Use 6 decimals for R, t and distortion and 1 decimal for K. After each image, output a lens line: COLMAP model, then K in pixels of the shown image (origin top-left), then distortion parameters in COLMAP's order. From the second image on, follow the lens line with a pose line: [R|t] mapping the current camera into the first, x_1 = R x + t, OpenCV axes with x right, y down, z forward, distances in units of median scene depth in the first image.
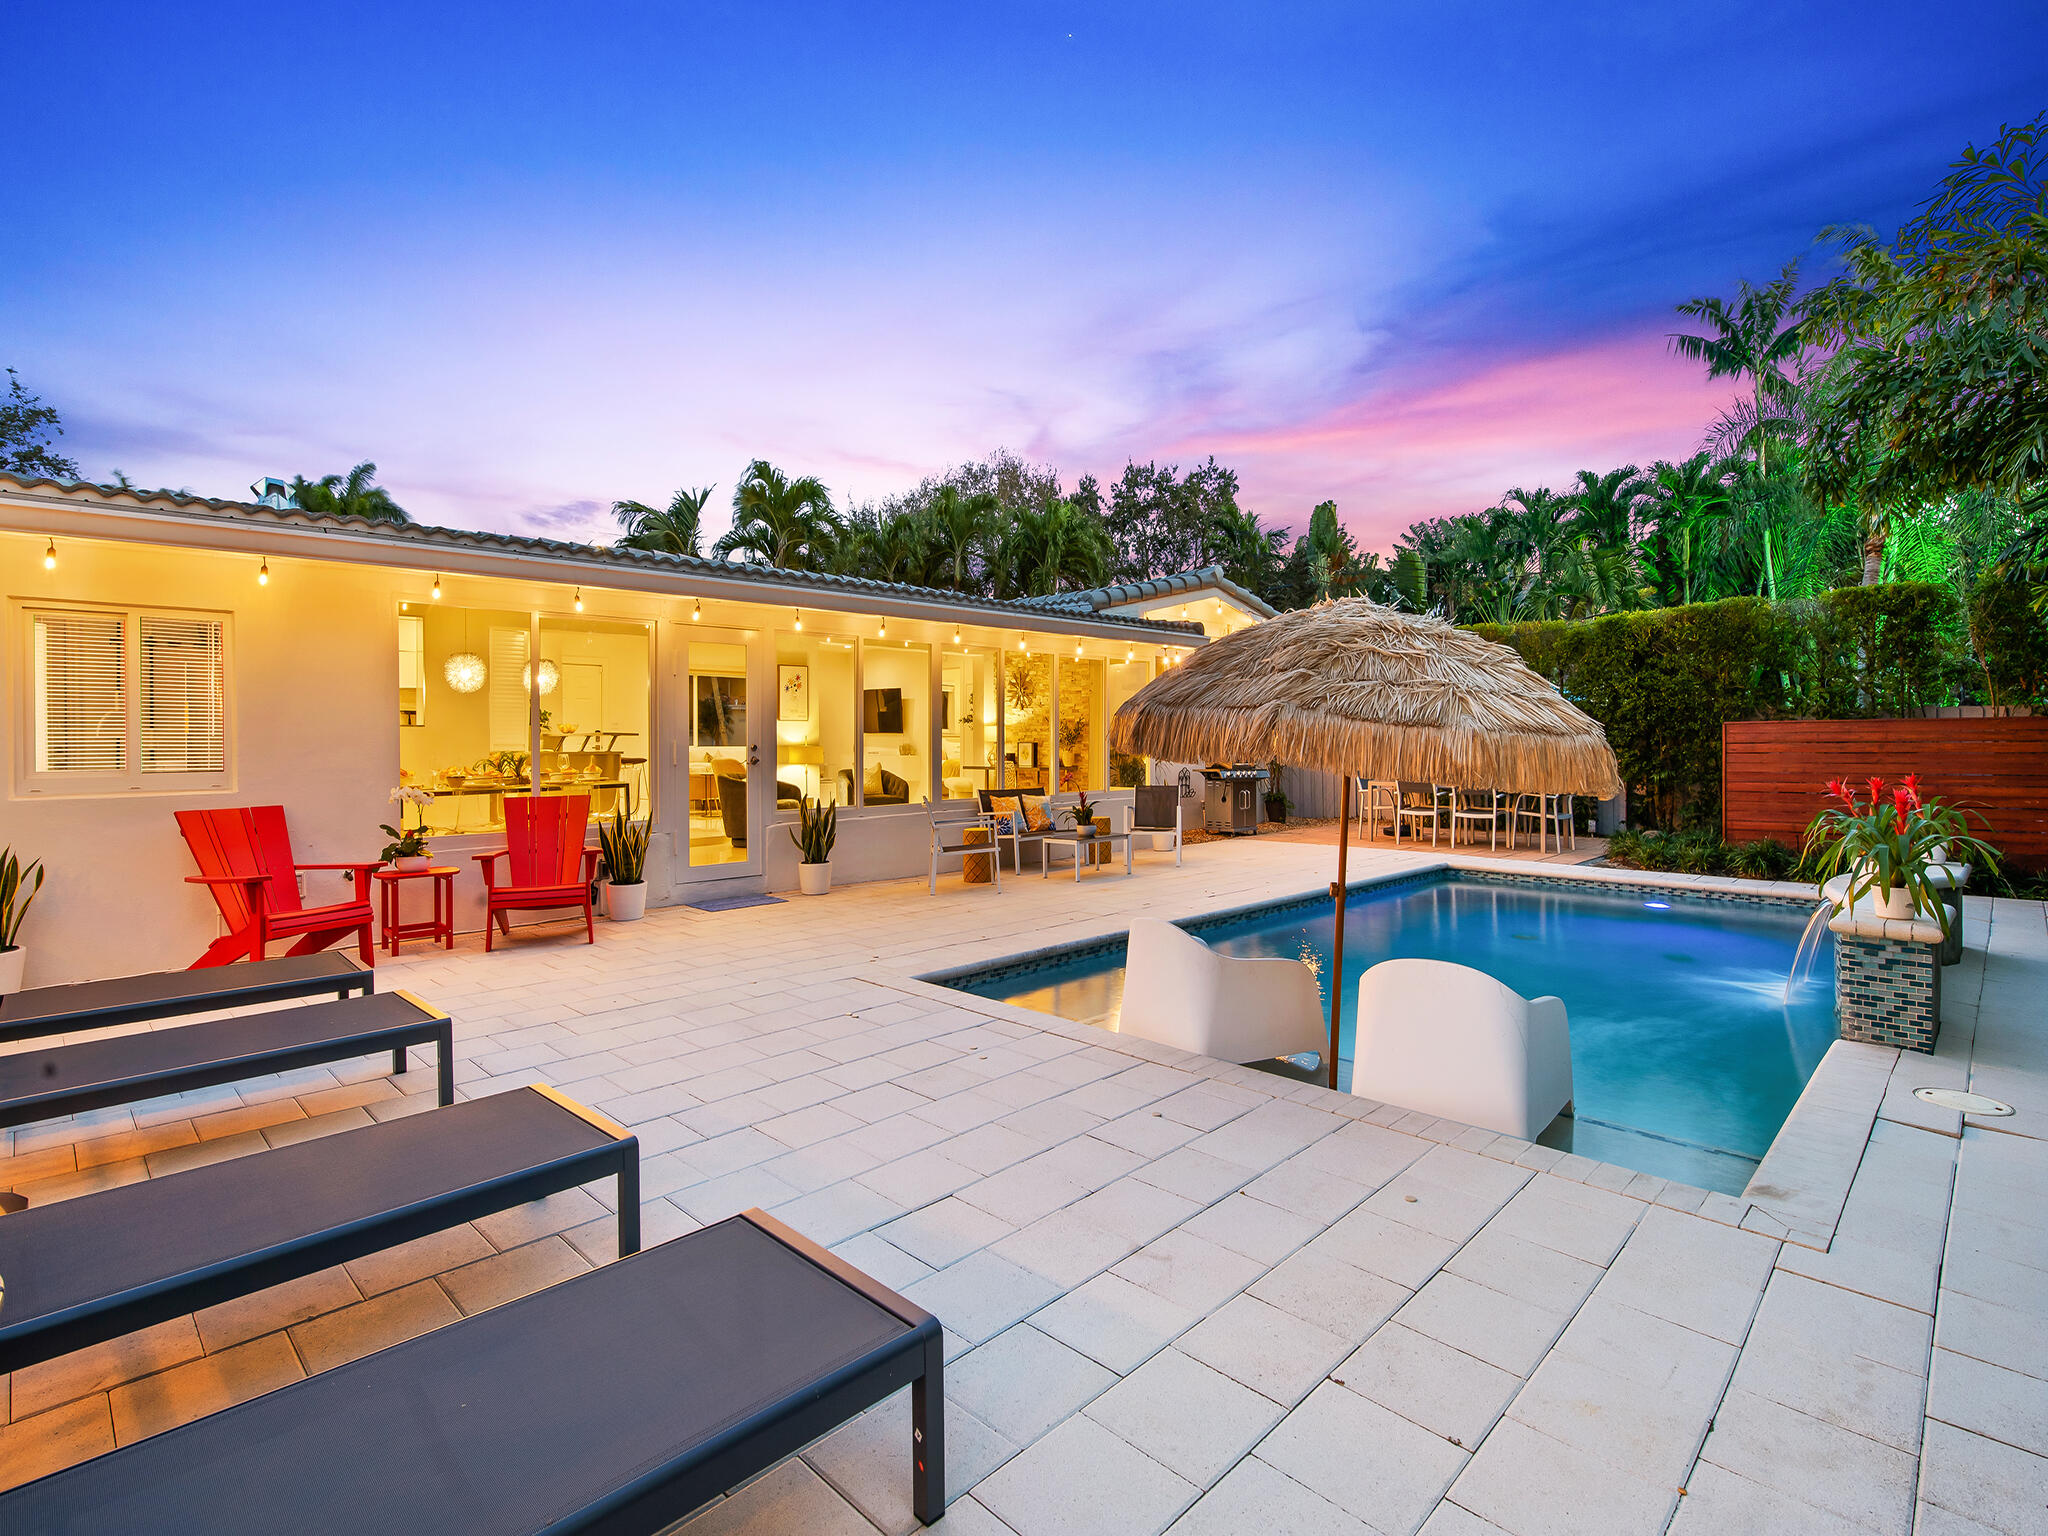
lens RADIAL K [[996.2, 0, 1021.7], [0, 996.2, 749.2], [0, 0, 1]] dist [-0.001208, 0.001731]
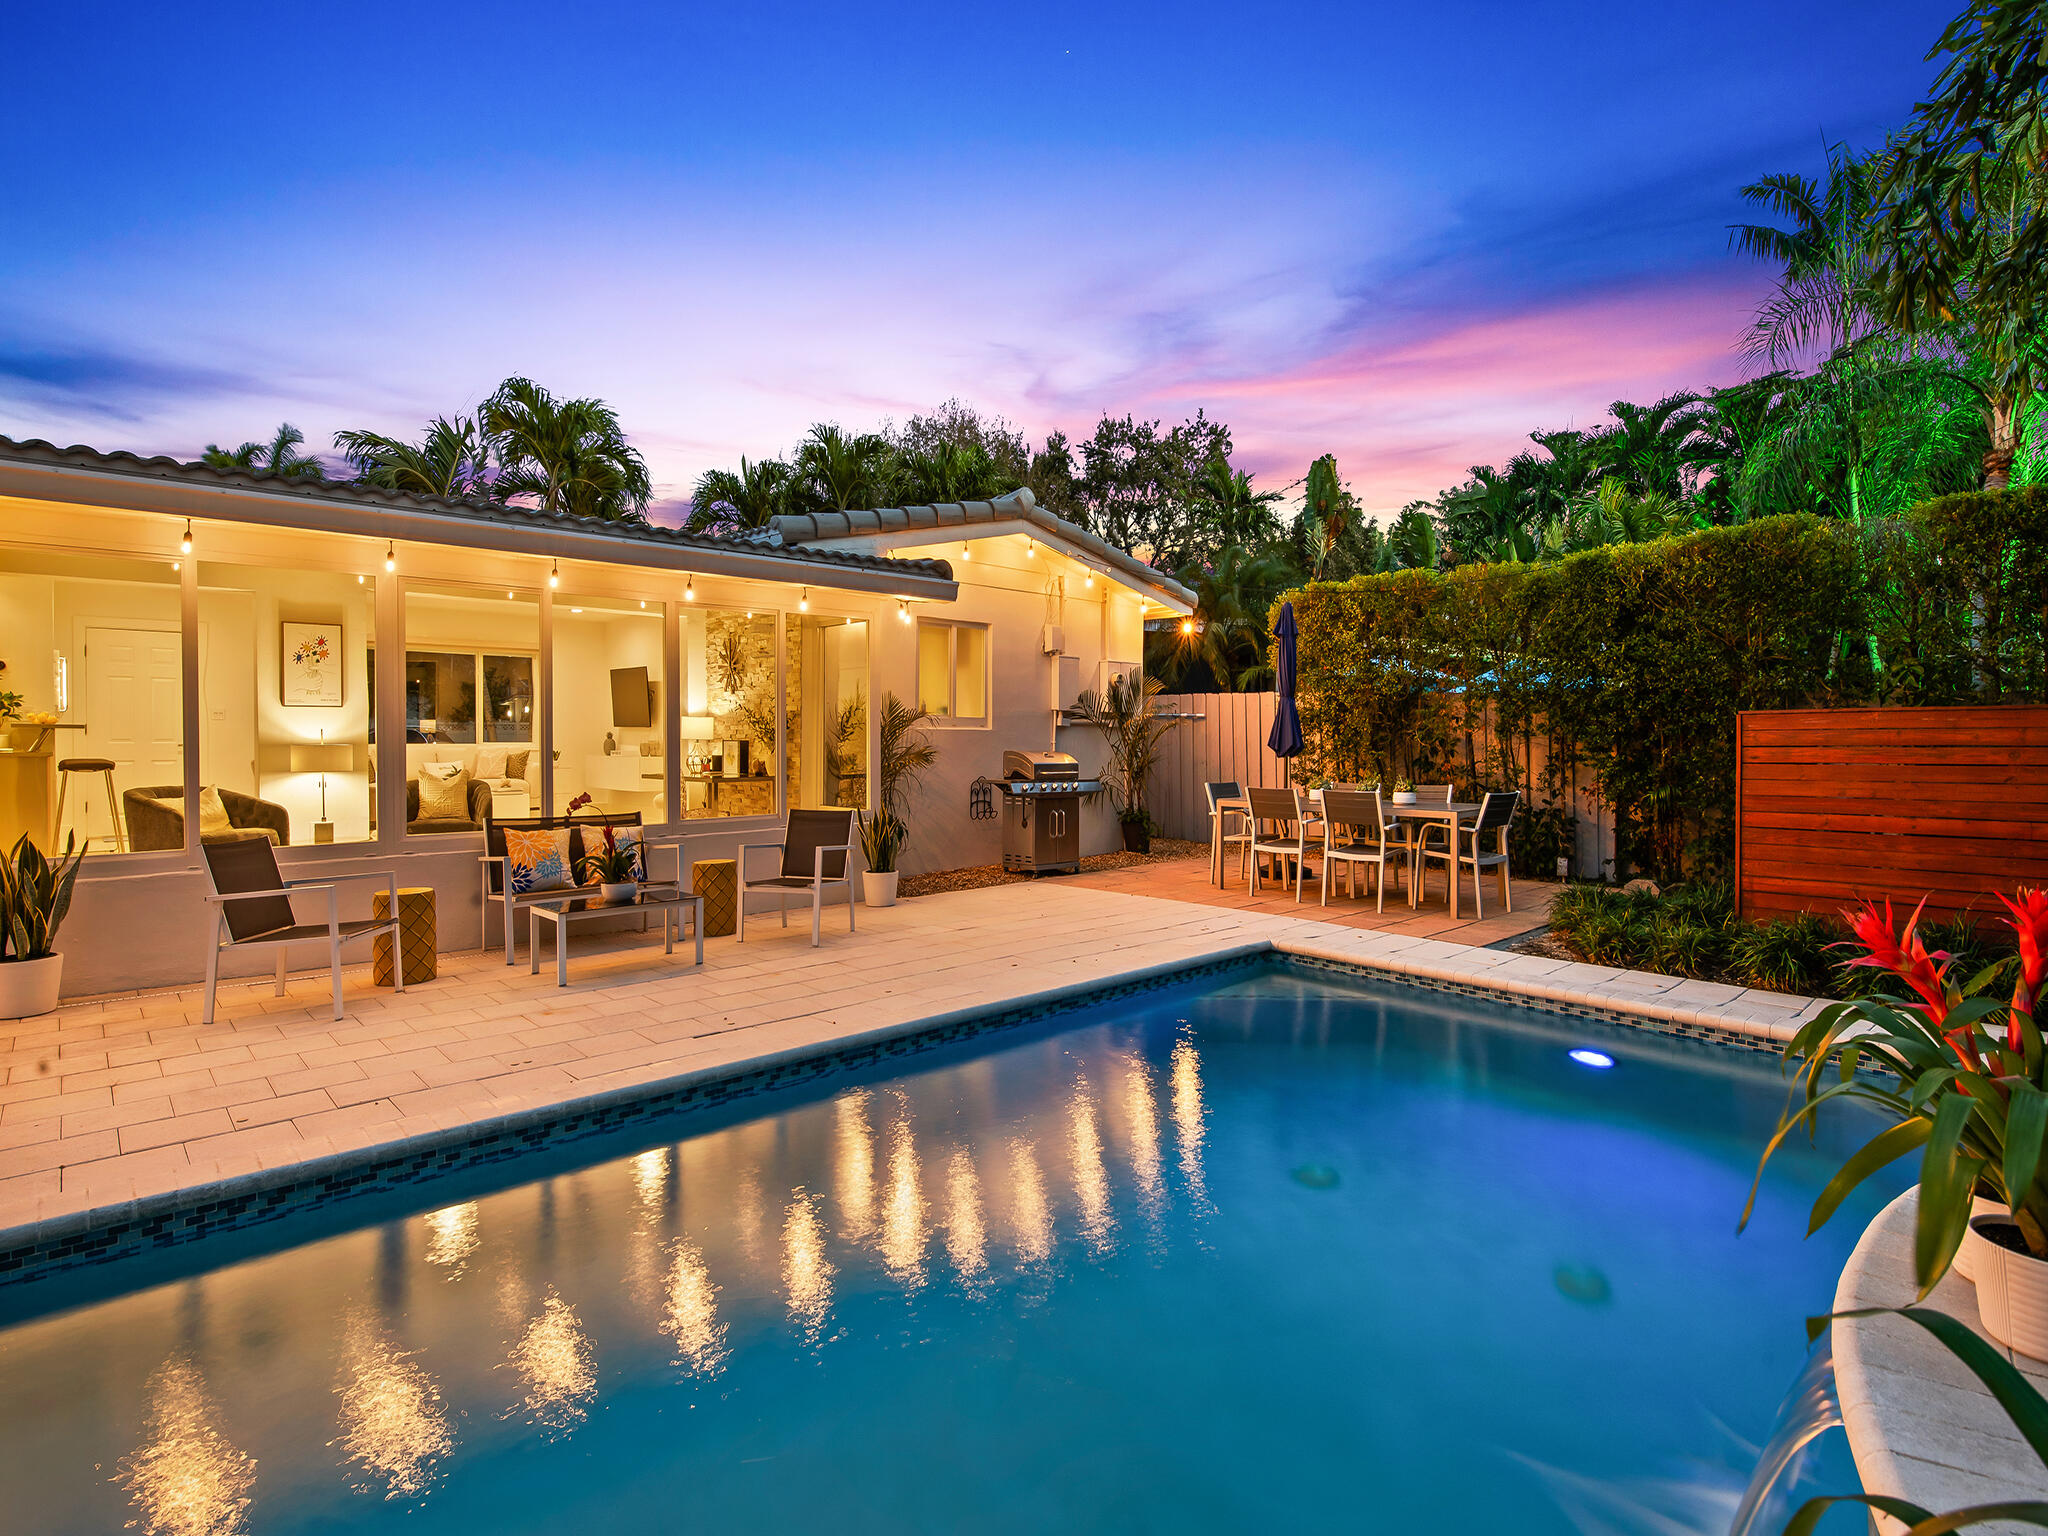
lens RADIAL K [[1038.0, 0, 1030.1], [0, 1038.0, 752.6], [0, 0, 1]] dist [0.010534, -0.004362]
pose [[0.999340, 0.003603, -0.036146, 0.239522], [-0.003356, 0.999971, 0.006890, -0.004124], [0.036170, -0.006764, 0.999323, 0.284265]]
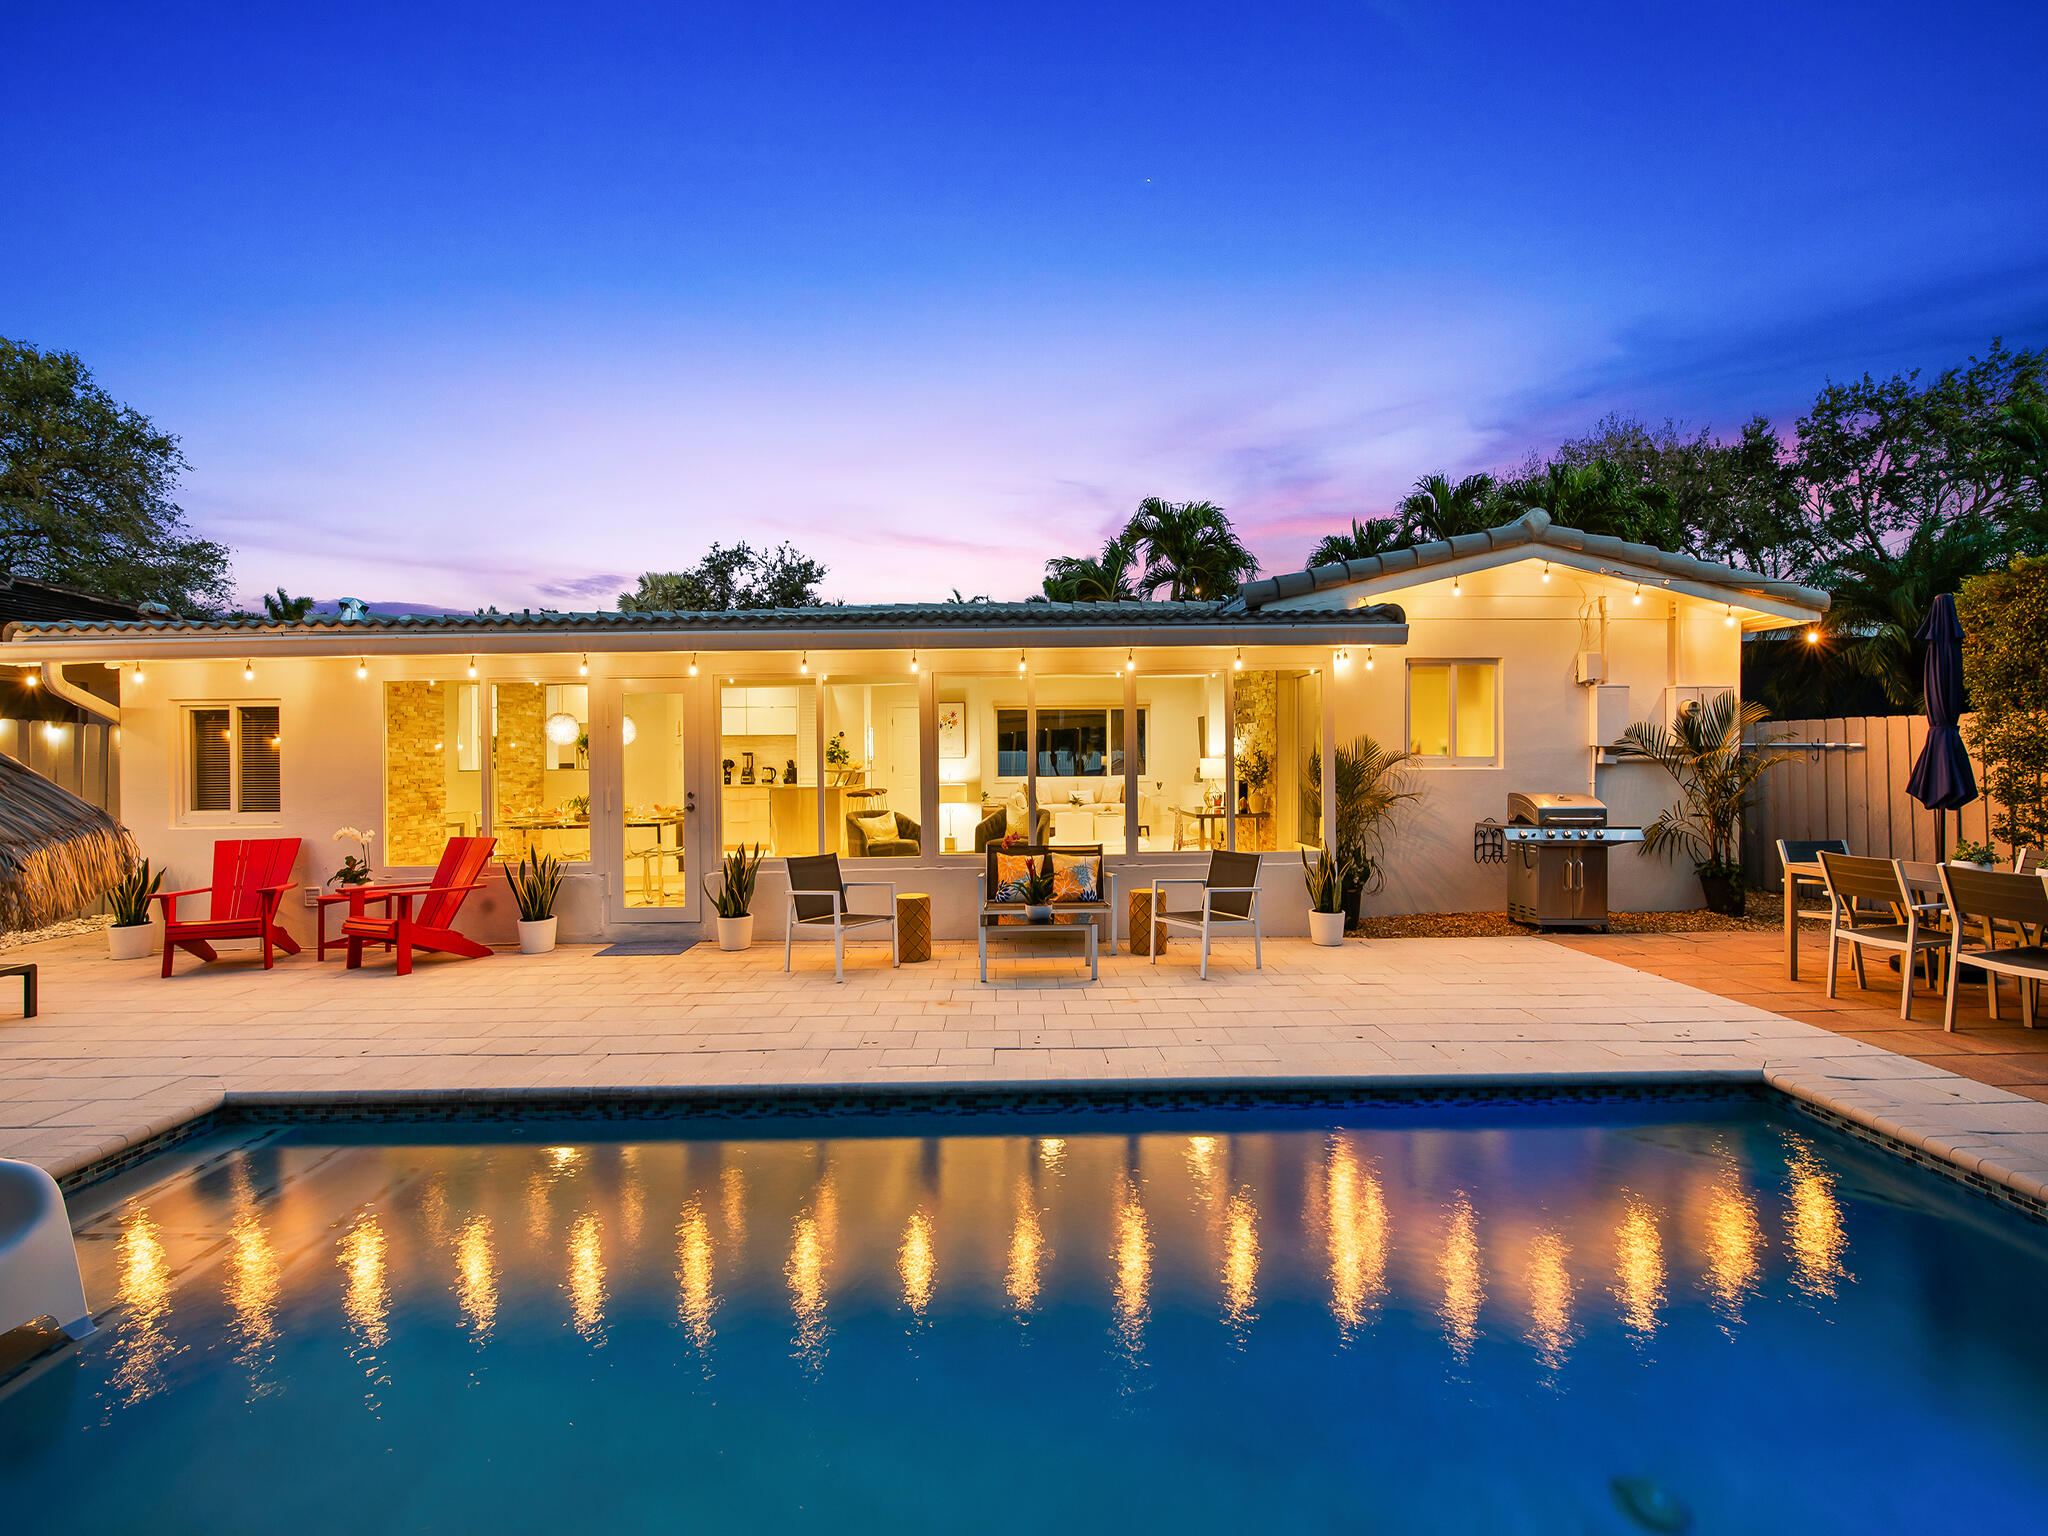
lens RADIAL K [[851.3, 0, 1019.1], [0, 851.3, 768.6], [0, 0, 1]] dist [0.001135, -0.002527]
pose [[0.719201, 0.003086, -0.694795, 0.358141], [0.001736, 0.999979, 0.006239, -0.020835], [0.694800, -0.005694, 0.719180, 0.387105]]
